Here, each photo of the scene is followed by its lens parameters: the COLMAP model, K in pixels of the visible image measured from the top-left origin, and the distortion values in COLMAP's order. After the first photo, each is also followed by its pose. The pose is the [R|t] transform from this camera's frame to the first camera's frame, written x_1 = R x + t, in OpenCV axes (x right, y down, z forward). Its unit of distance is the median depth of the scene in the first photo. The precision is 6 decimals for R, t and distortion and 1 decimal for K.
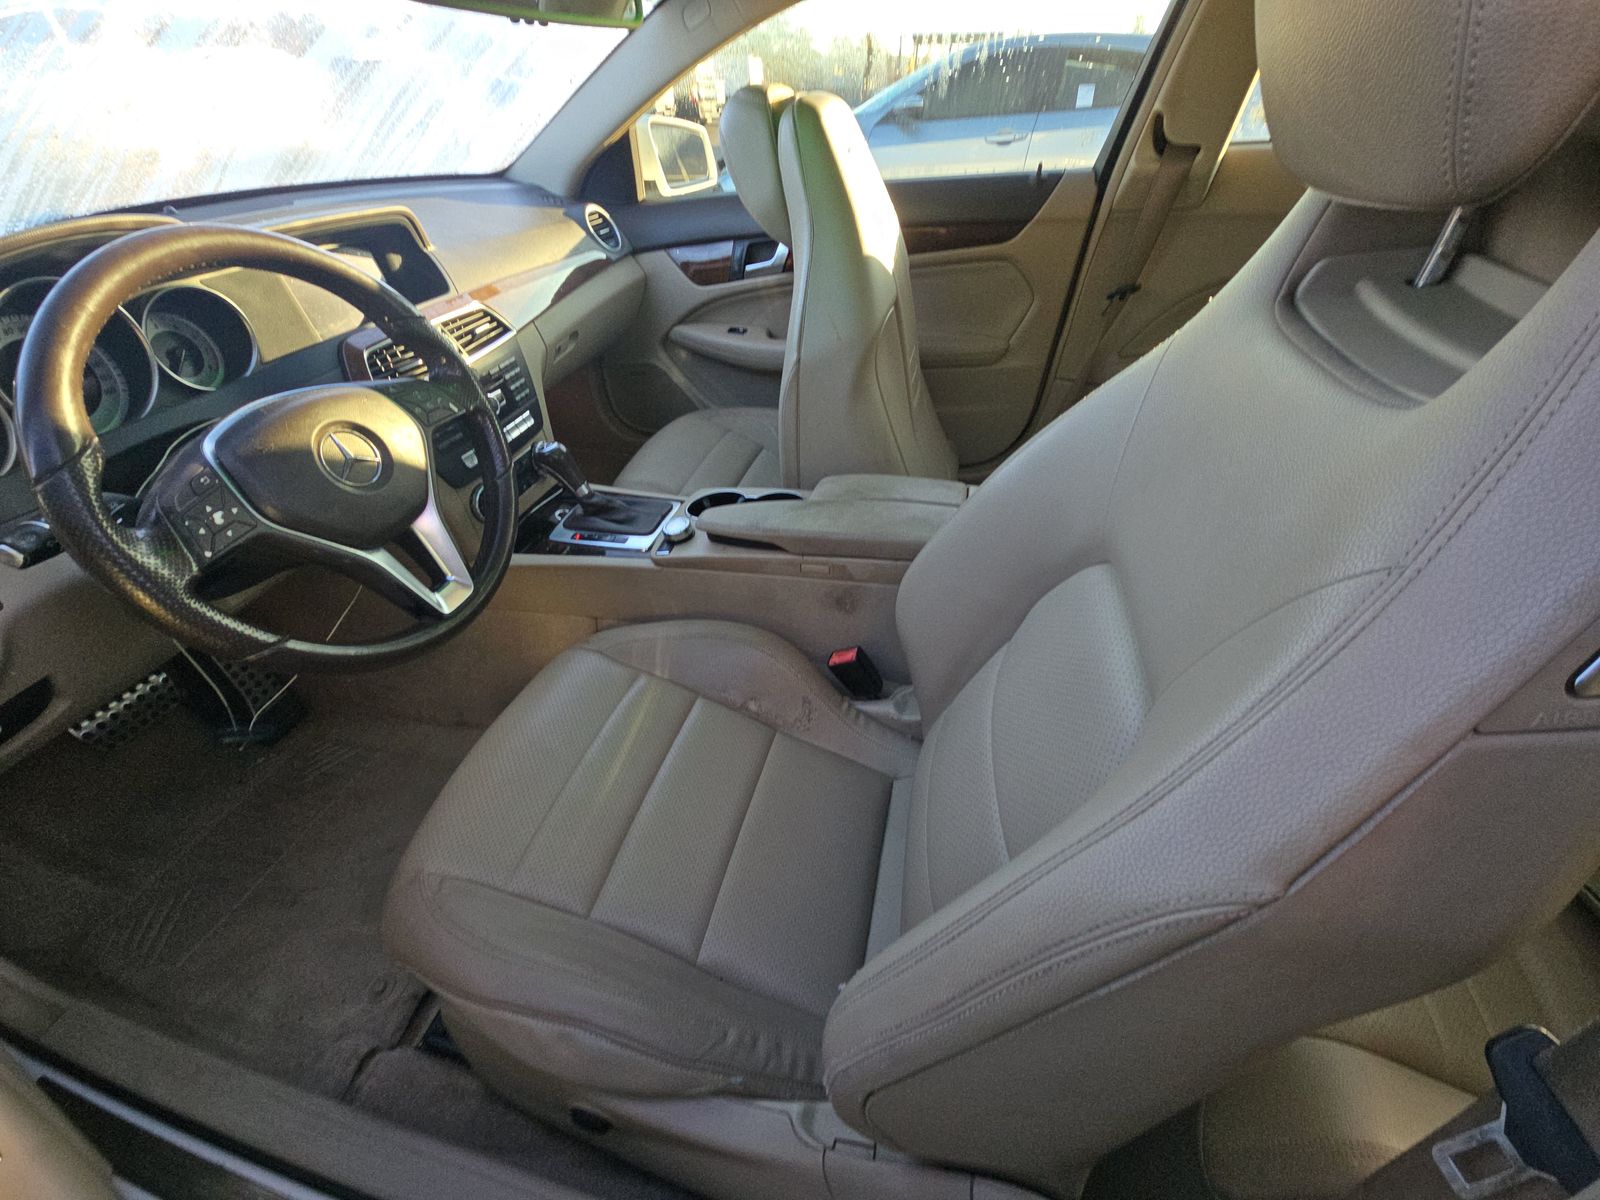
lens RADIAL K [[650.9, 0, 779.4], [0, 650.9, 601.7], [0, 0, 1]] dist [0.022500, -0.014336]
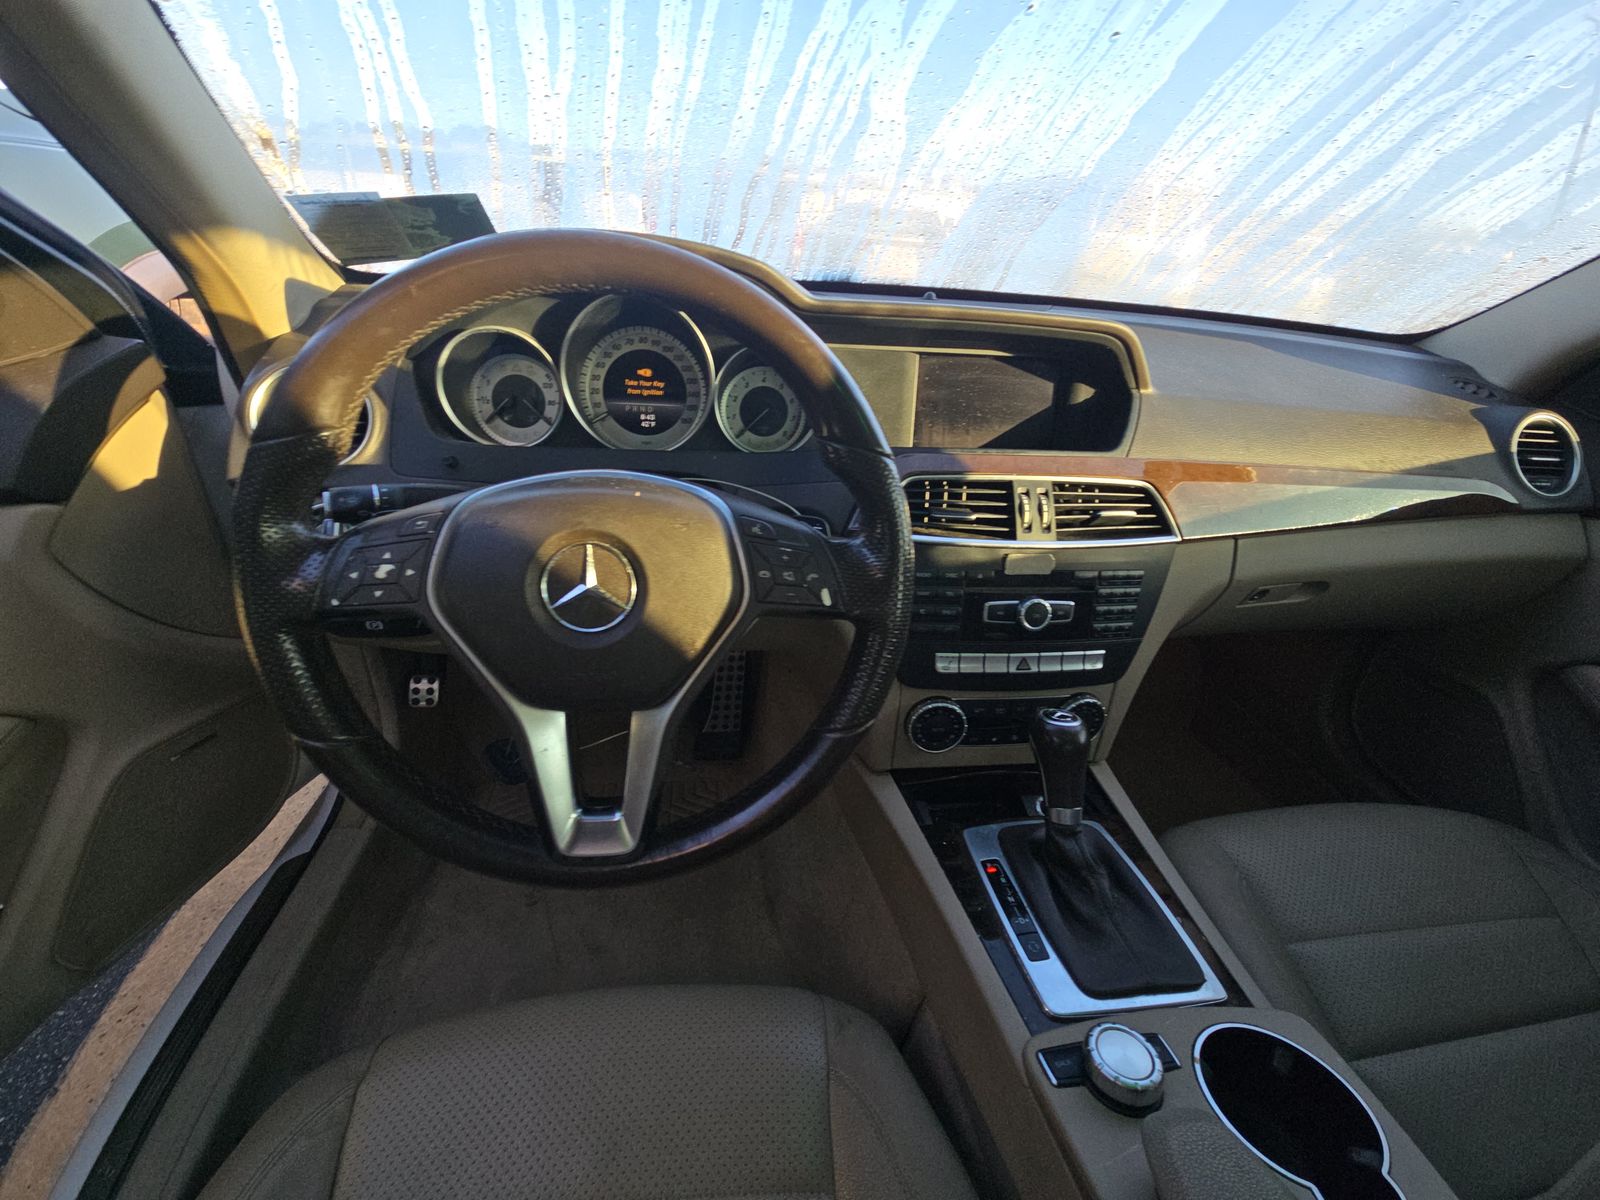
lens RADIAL K [[650.9, 0, 779.4], [0, 650.9, 601.7], [0, 0, 1]] dist [0.022500, -0.014336]
pose [[0.378695, 0.476642, -0.793349, -0.044774], [-0.623329, 0.764982, 0.162061, -0.252394], [0.684143, 0.433145, 0.586800, 0.451586]]
